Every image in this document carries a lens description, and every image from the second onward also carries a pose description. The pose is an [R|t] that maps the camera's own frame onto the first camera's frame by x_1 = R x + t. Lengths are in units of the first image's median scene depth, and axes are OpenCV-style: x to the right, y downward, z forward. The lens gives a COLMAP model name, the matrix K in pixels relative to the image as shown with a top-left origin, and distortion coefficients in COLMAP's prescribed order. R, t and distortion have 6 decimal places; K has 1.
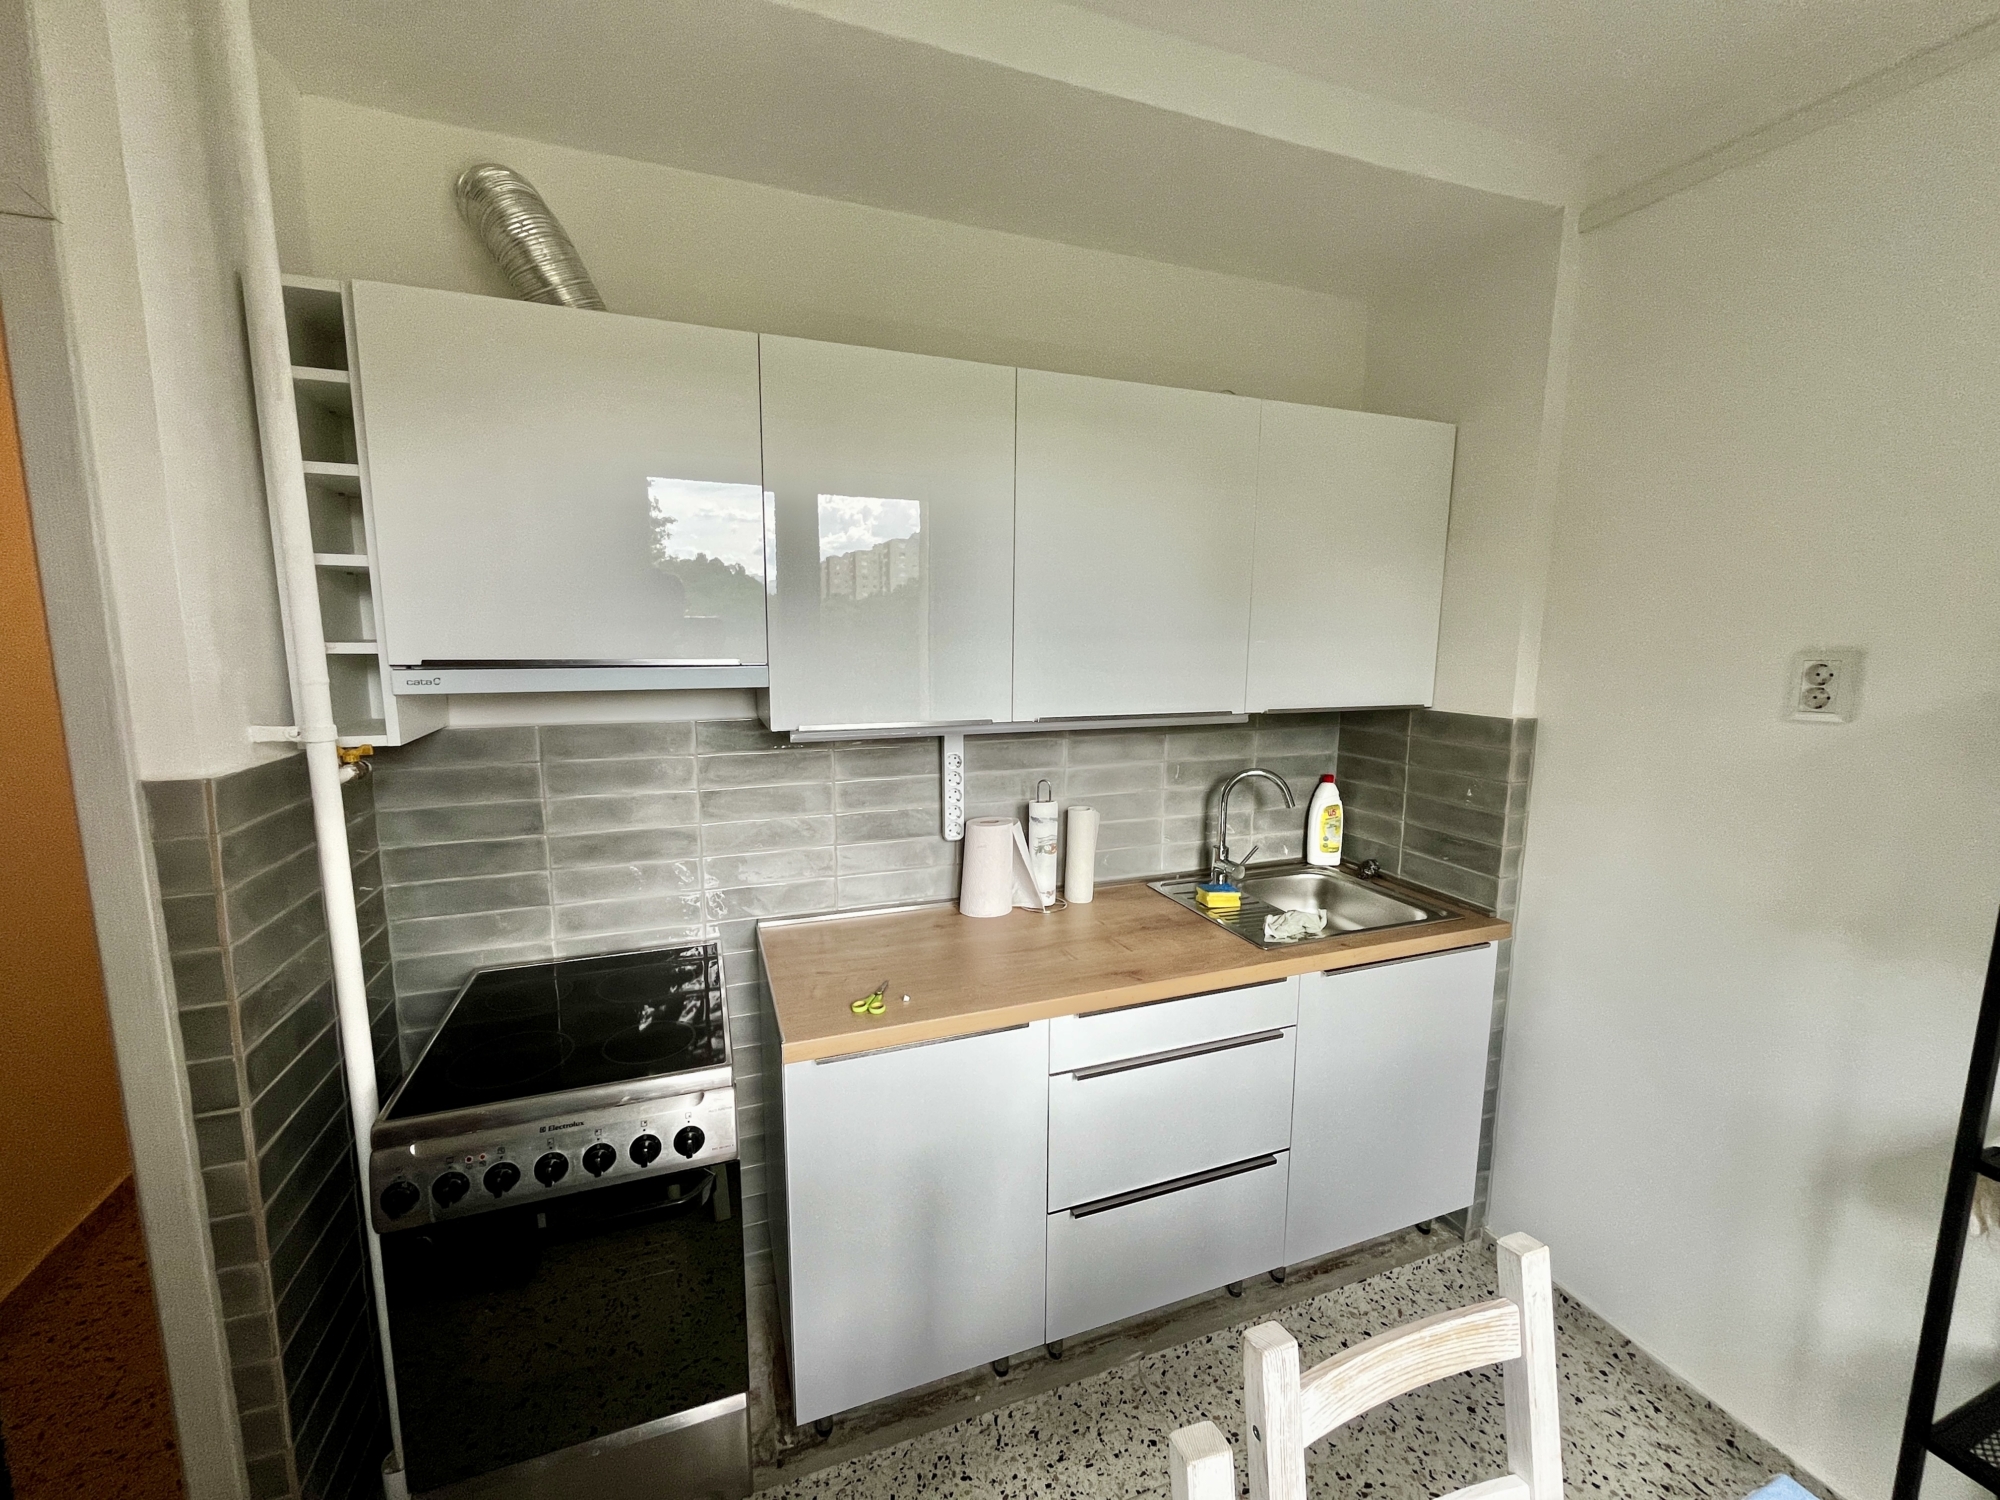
lens RADIAL K [[805.0, 0, 1000.0], [0, 805.0, 750.0], [0, 0, 1]] dist [-0.000316, -0.000122]
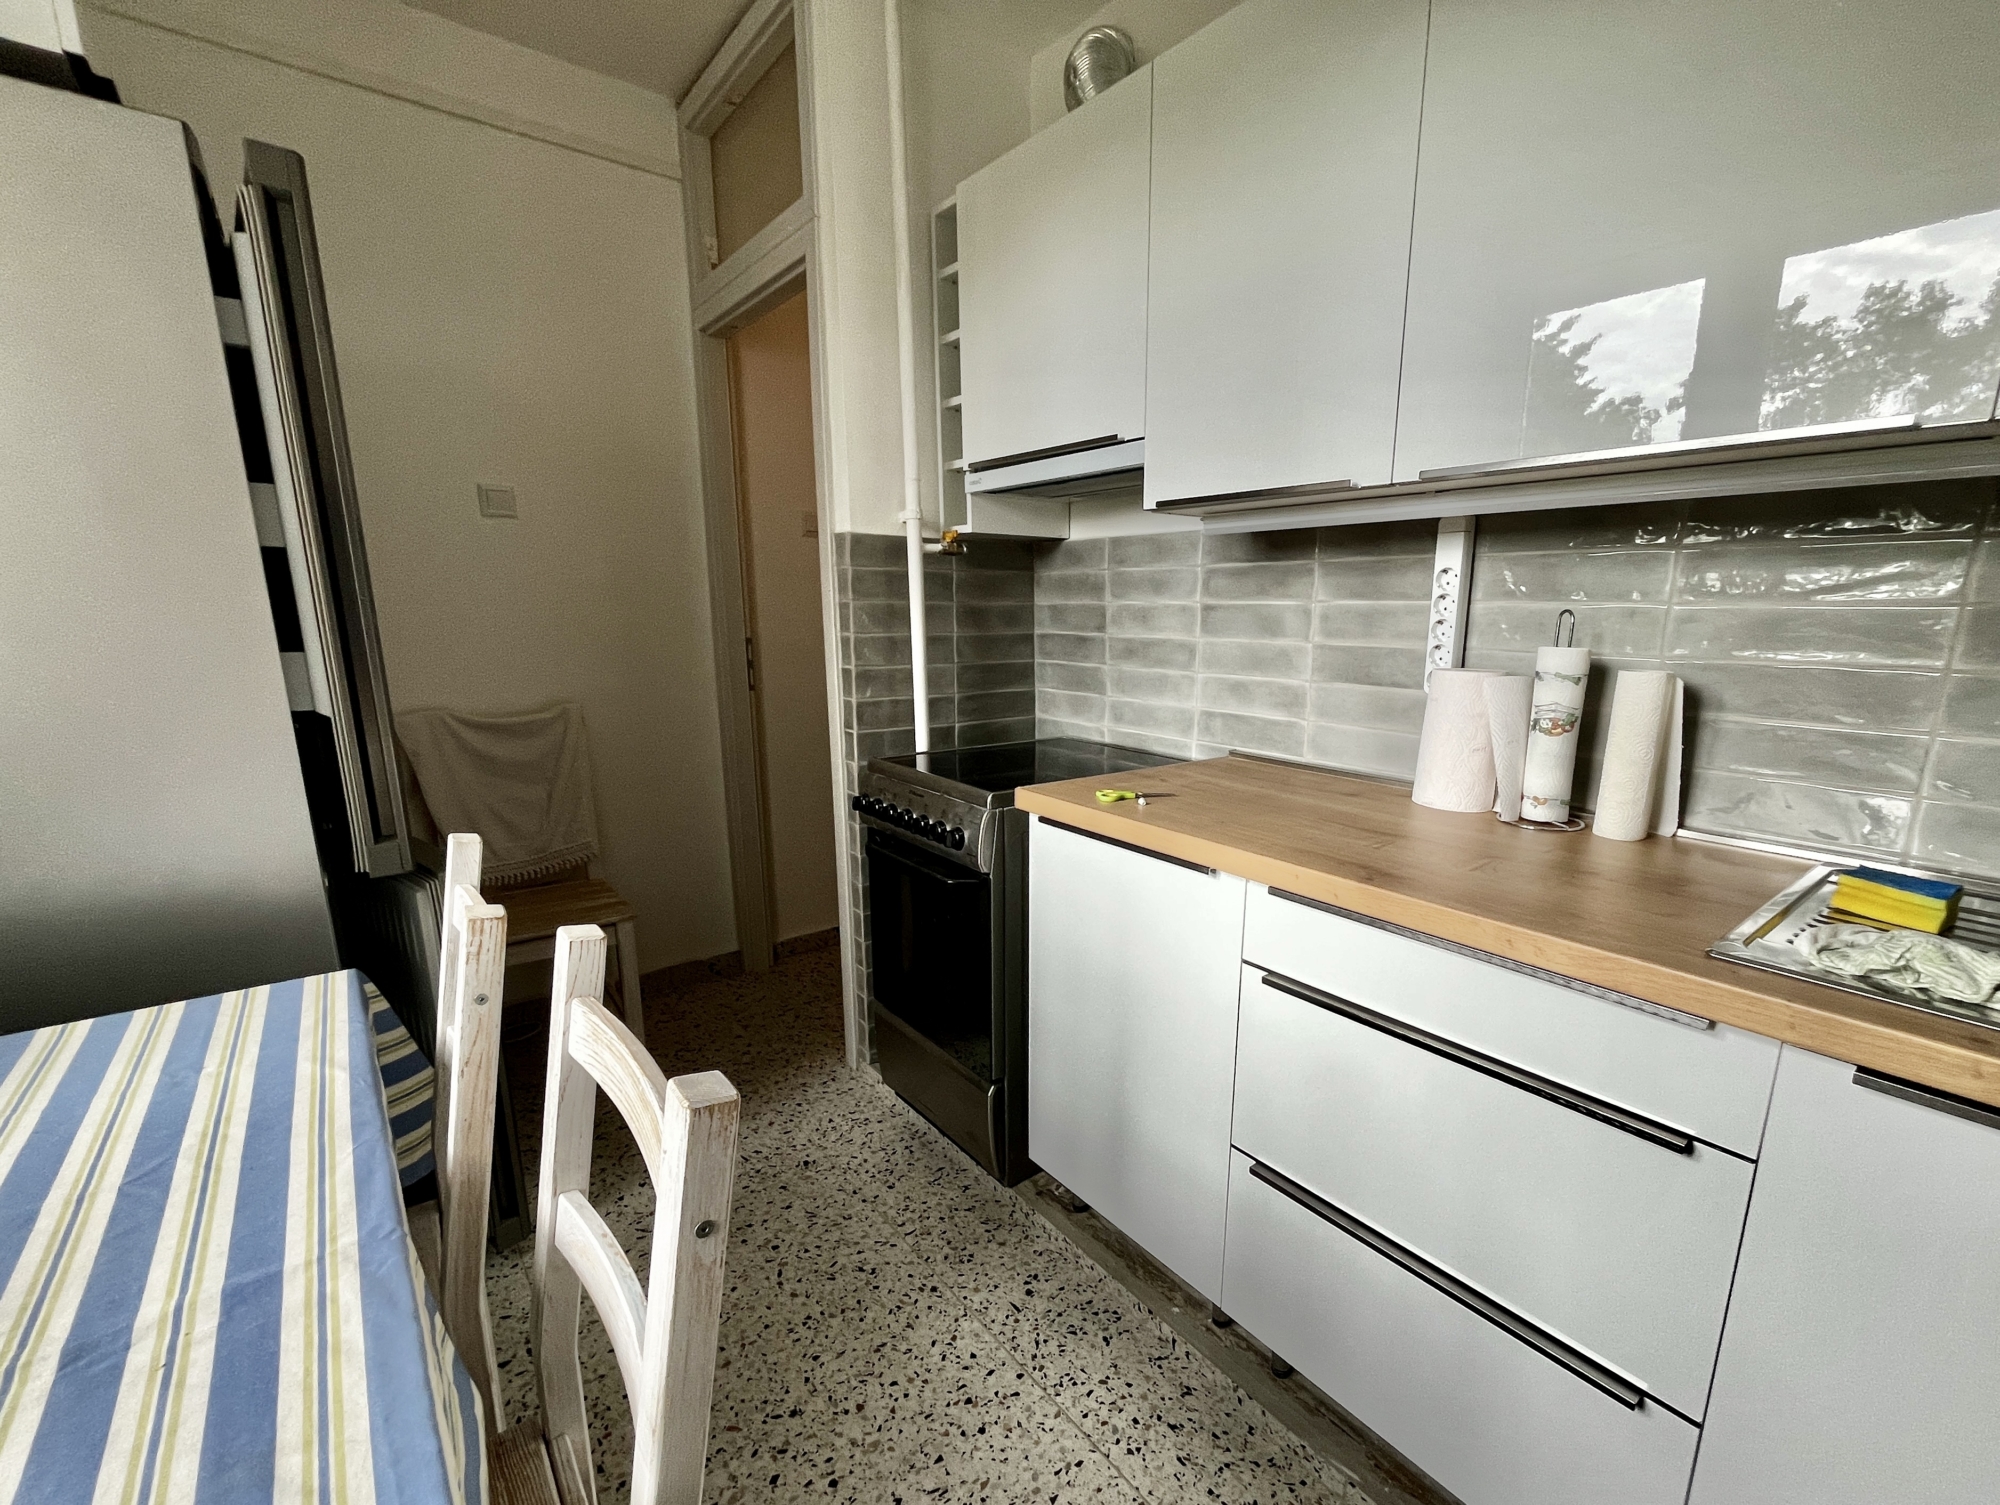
lens RADIAL K [[871.9, 0, 1062.4], [0, 871.9, 799.9], [0, 0, 1]] dist [0.000206, -0.000061]
pose [[0.324200, 0.204024, -0.923725, 0.651723], [-0.136662, 0.976324, 0.167677, 0.137559], [0.936065, 0.071877, 0.344407, 0.514486]]
